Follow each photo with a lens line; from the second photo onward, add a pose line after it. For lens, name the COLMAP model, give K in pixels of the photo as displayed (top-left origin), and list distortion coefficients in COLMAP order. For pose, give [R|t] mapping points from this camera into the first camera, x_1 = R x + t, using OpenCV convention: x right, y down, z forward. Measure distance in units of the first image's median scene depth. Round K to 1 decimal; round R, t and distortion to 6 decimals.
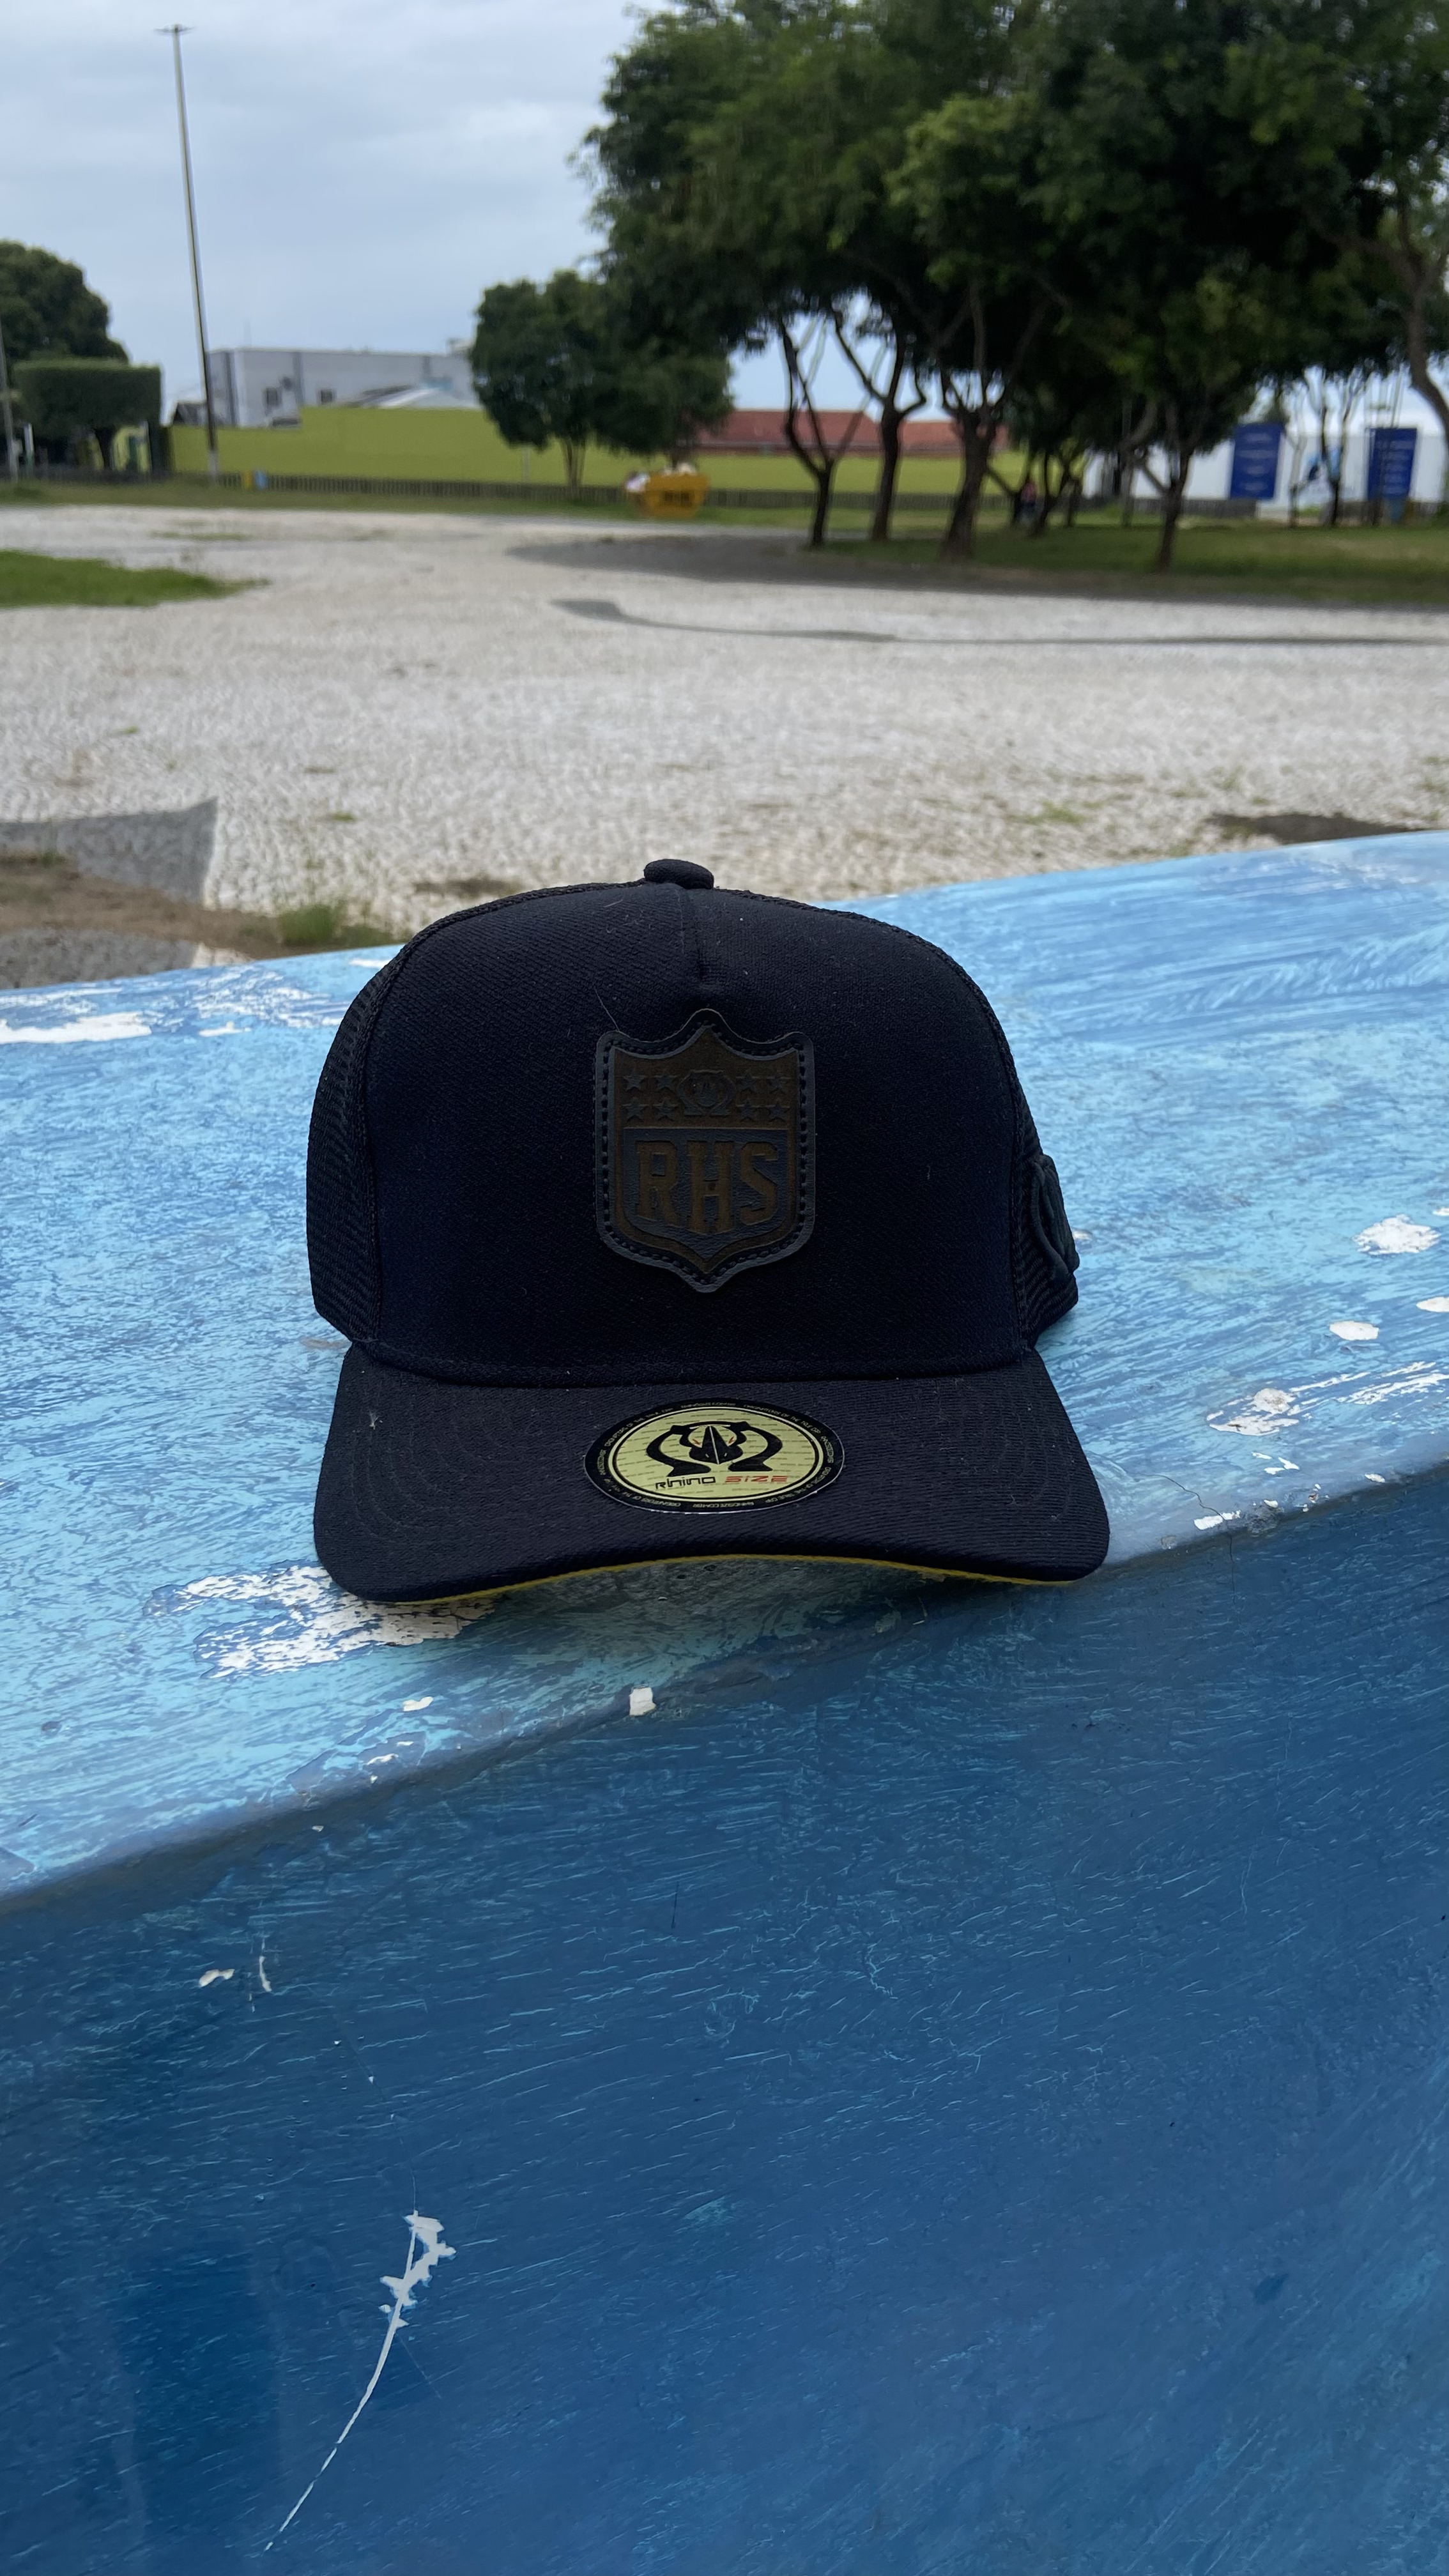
lens RADIAL K [[1956.5, 0, 745.6], [0, 1956.5, 1273.7], [0, 0, 1]] dist [0.123685, -0.169749]
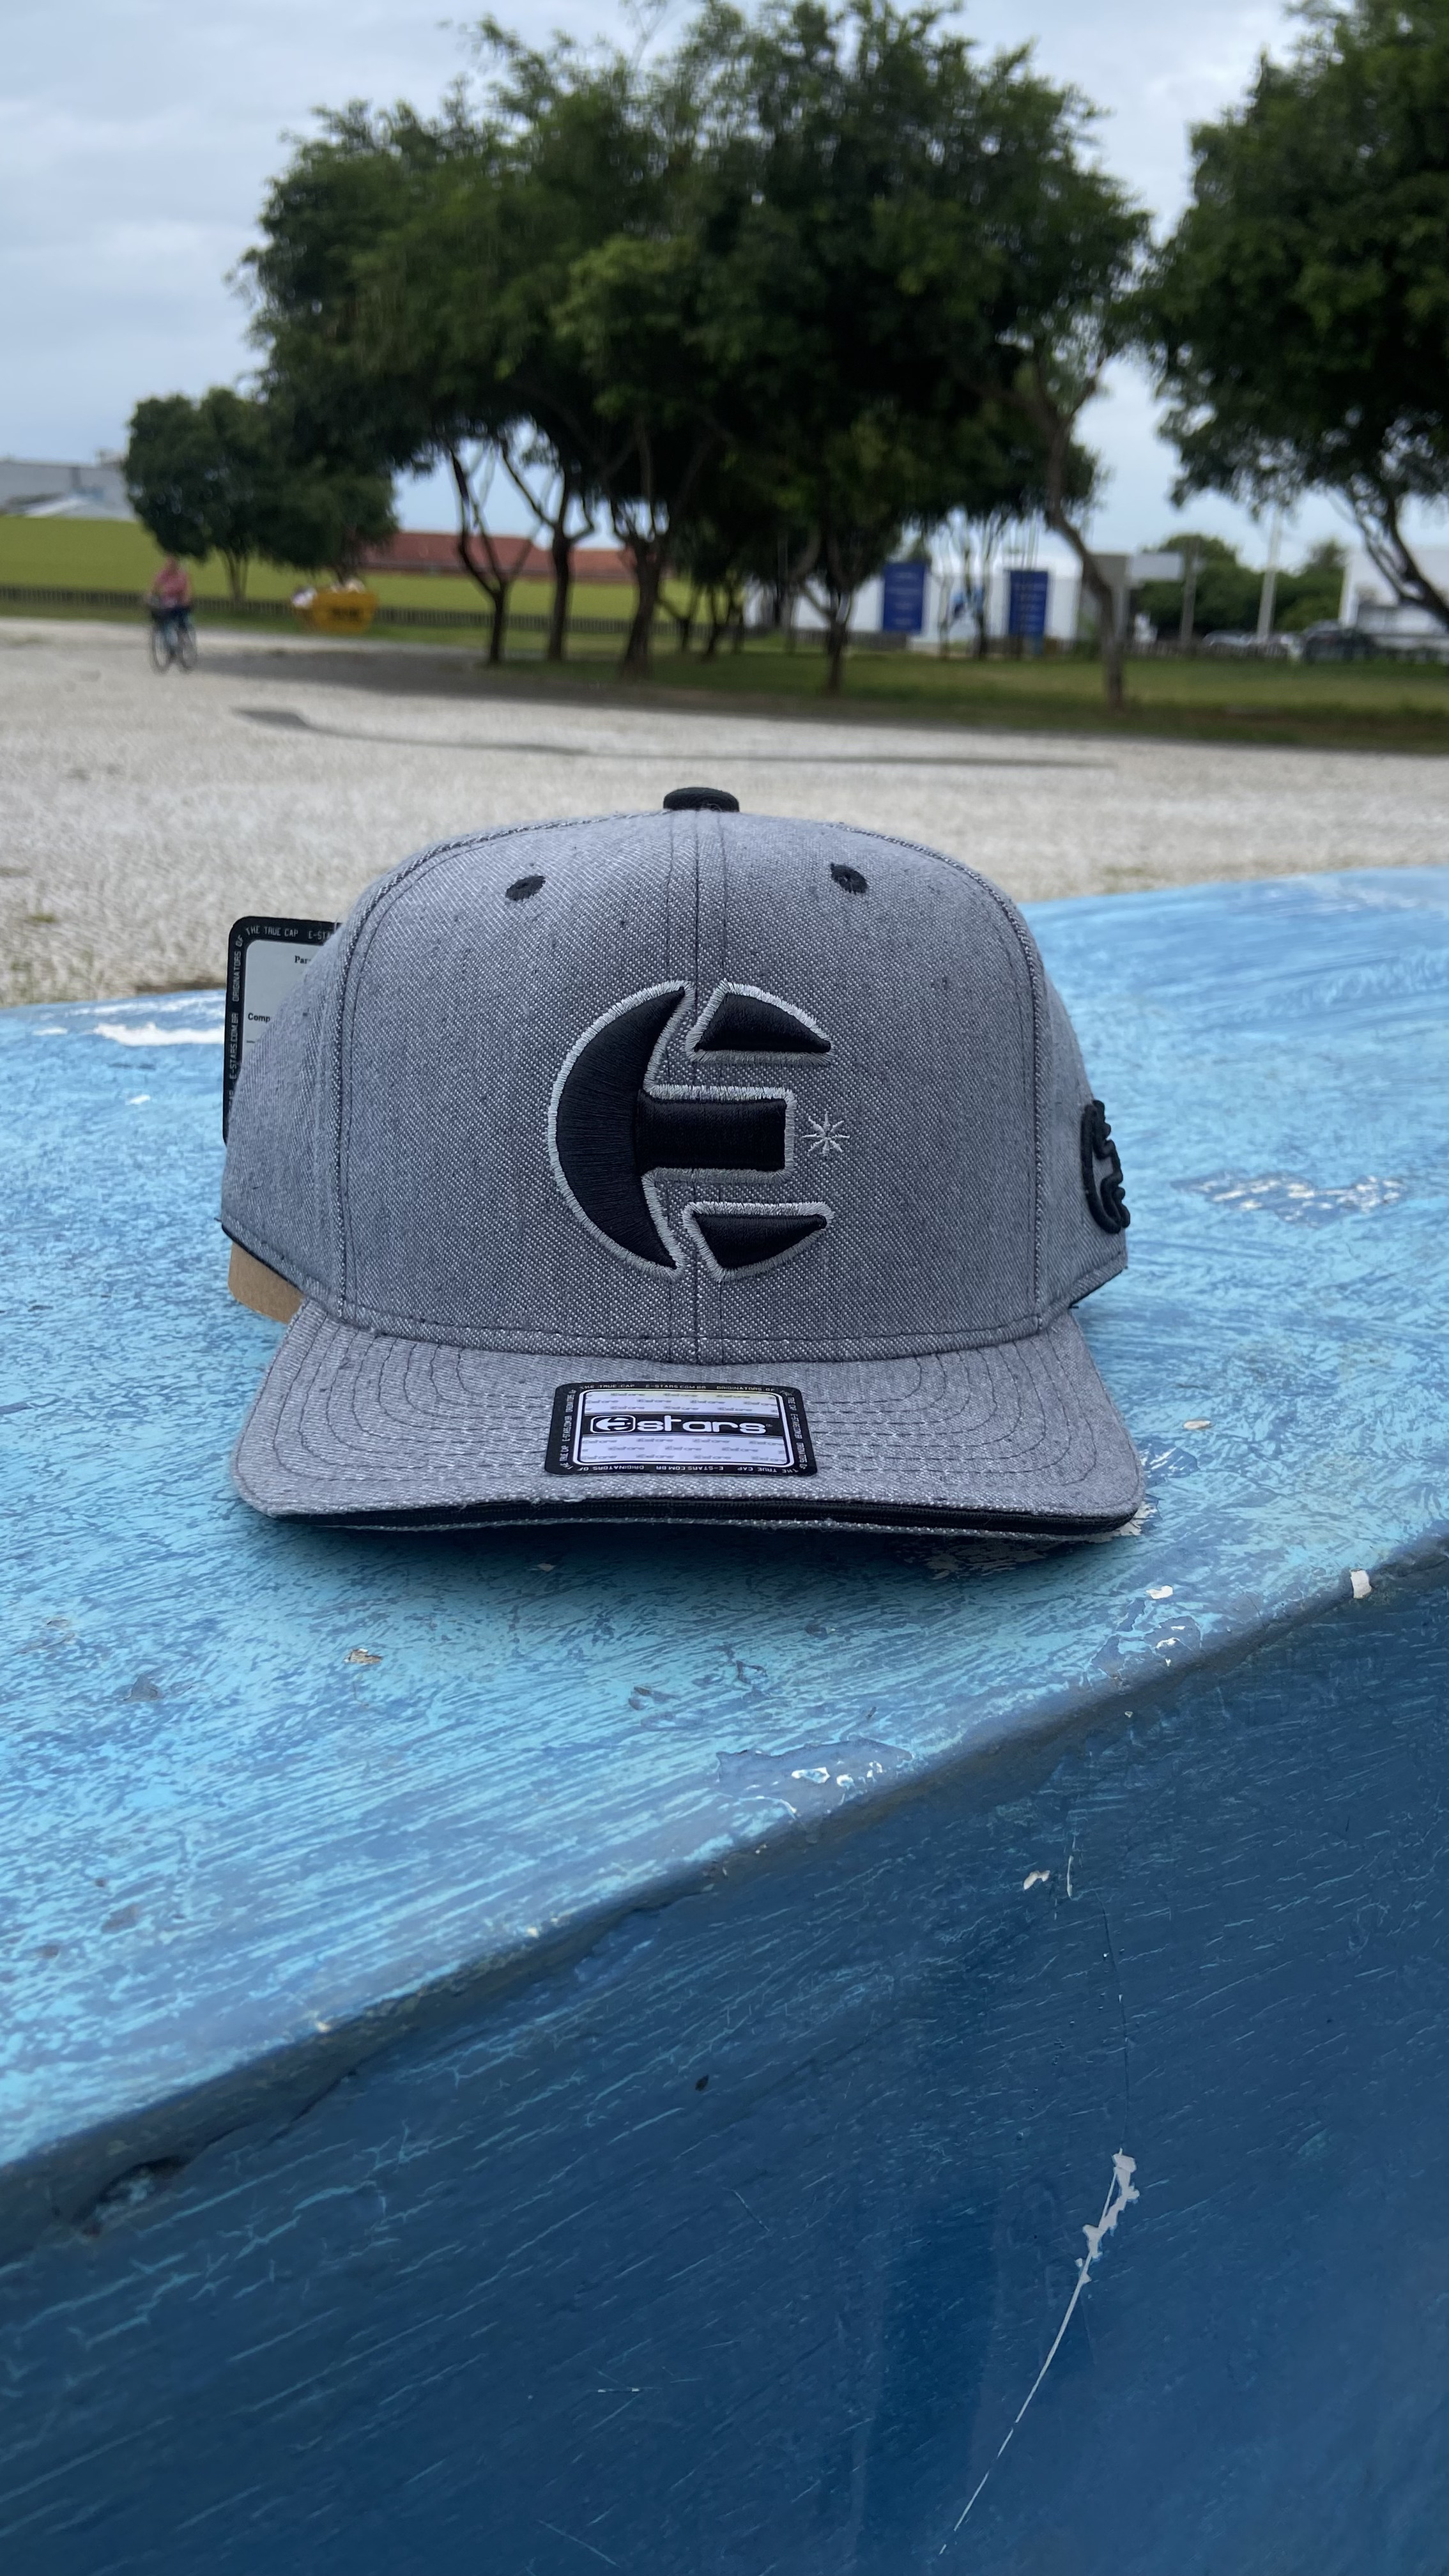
lens RADIAL K [[1956.5, 0, 762.4], [0, 1956.5, 1285.3], [0, 0, 1]] dist [0.123685, -0.169749]
pose [[0.985856, -0.033522, 0.164208, -0.018125], [0.041641, 0.998061, -0.046256, 0.003760], [-0.162339, 0.052439, 0.985341, 0.002925]]
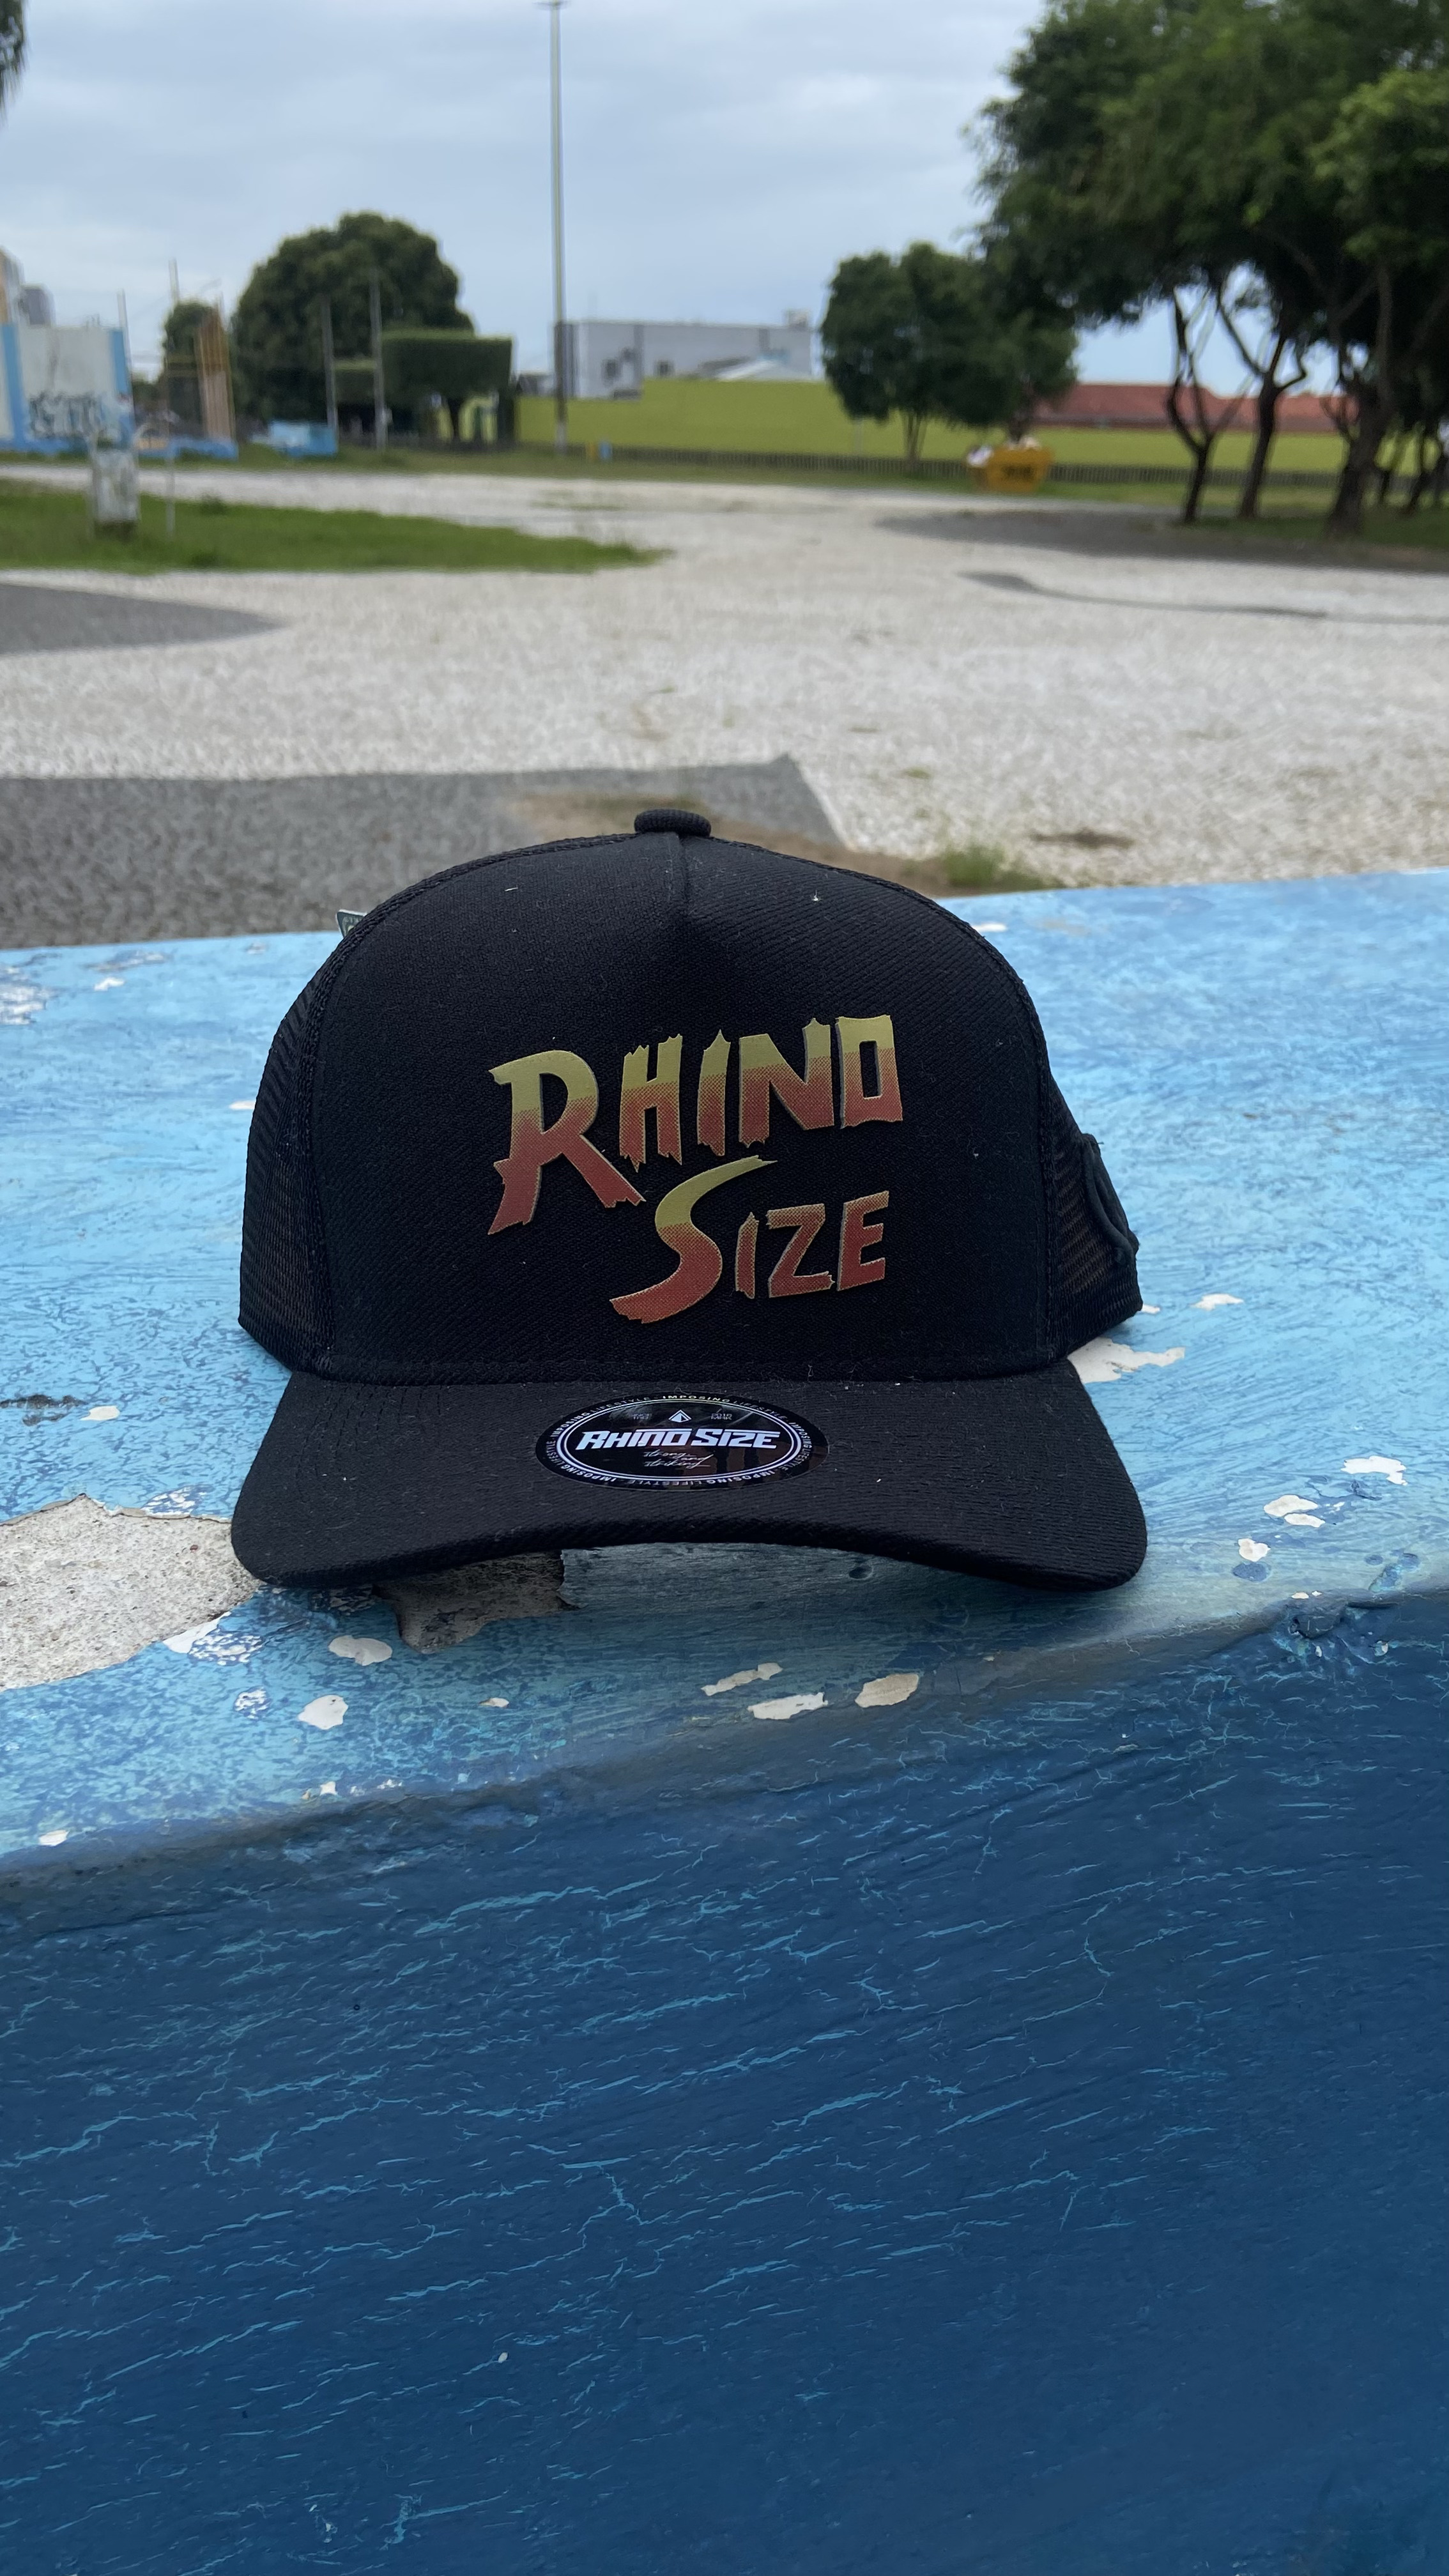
lens RADIAL K [[1956.5, 0, 729.3], [0, 1956.5, 1284.8], [0, 0, 1]] dist [0.123685, -0.169749]
pose [[0.988937, 0.070415, -0.130558, -0.105621], [-0.068329, 0.997454, 0.020399, 0.020935], [0.131662, -0.011252, 0.991231, -0.049769]]
